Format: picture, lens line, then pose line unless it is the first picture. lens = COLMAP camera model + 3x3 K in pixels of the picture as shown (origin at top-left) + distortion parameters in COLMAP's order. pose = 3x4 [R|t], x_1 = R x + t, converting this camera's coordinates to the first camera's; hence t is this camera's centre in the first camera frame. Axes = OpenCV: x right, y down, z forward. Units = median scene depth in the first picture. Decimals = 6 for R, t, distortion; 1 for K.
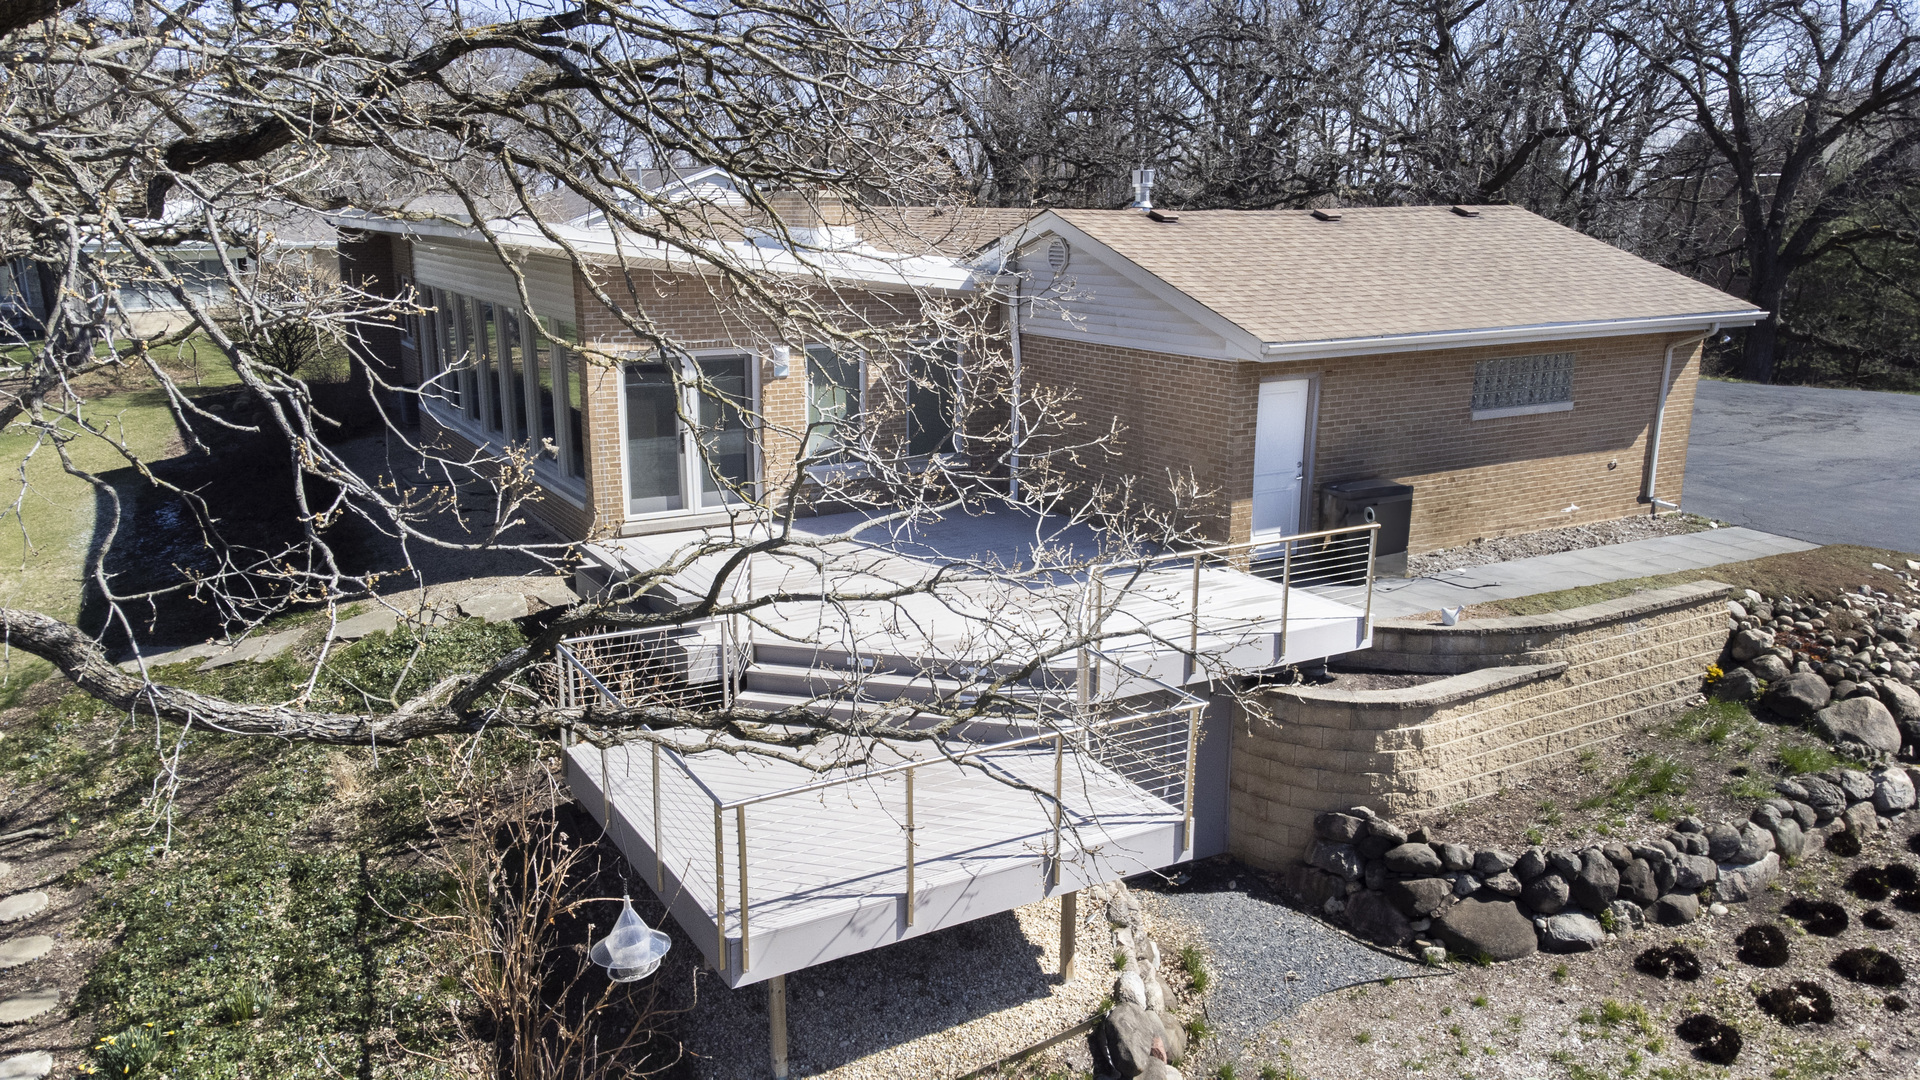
lens RADIAL K [[1371.9, 0, 942.3], [0, 1371.9, 558.0], [0, 0, 1]] dist [0.053596, 0.003217]
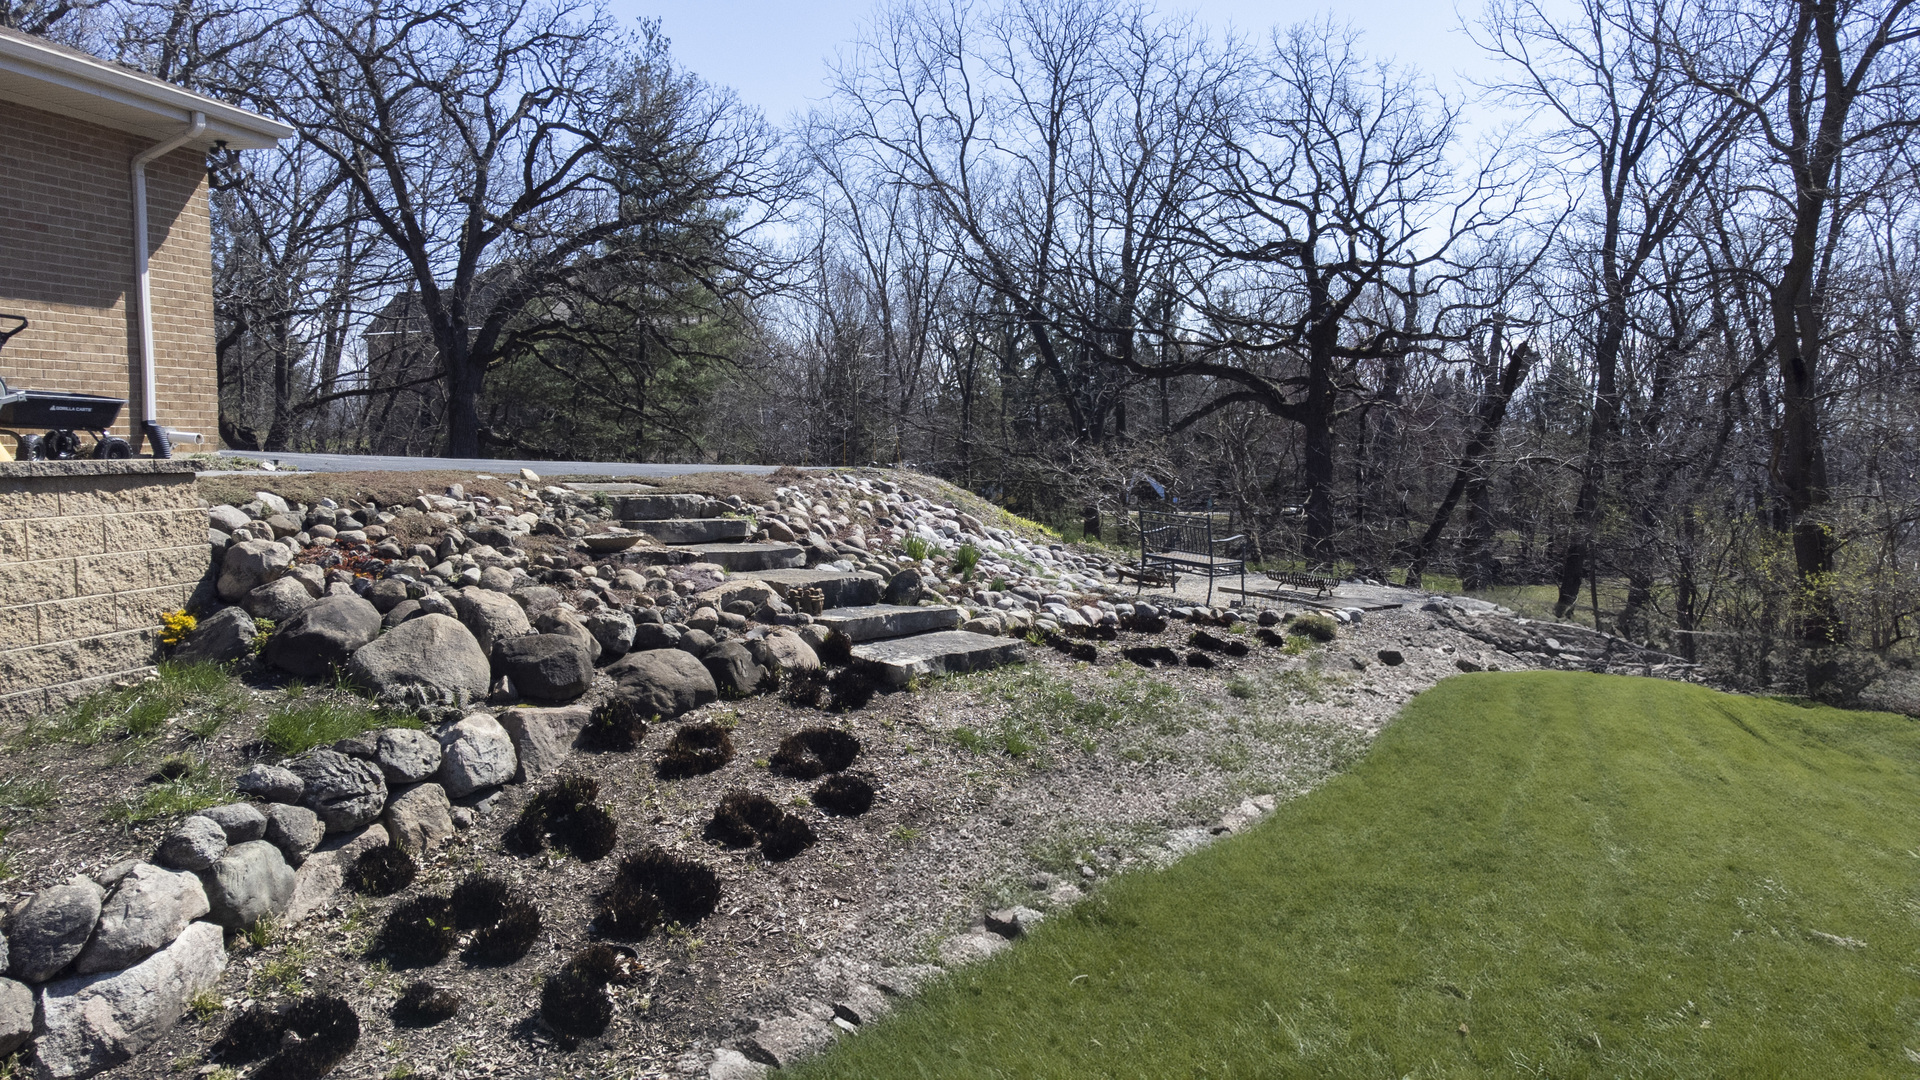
lens RADIAL K [[1371.9, 0, 942.3], [0, 1371.9, 558.0], [0, 0, 1]] dist [0.053596, 0.003217]
pose [[0.691550, -0.056375, 0.720126, 0.426801], [0.170050, 0.981636, -0.086454, 0.167536], [-0.702027, 0.182245, 0.688436, 0.506134]]
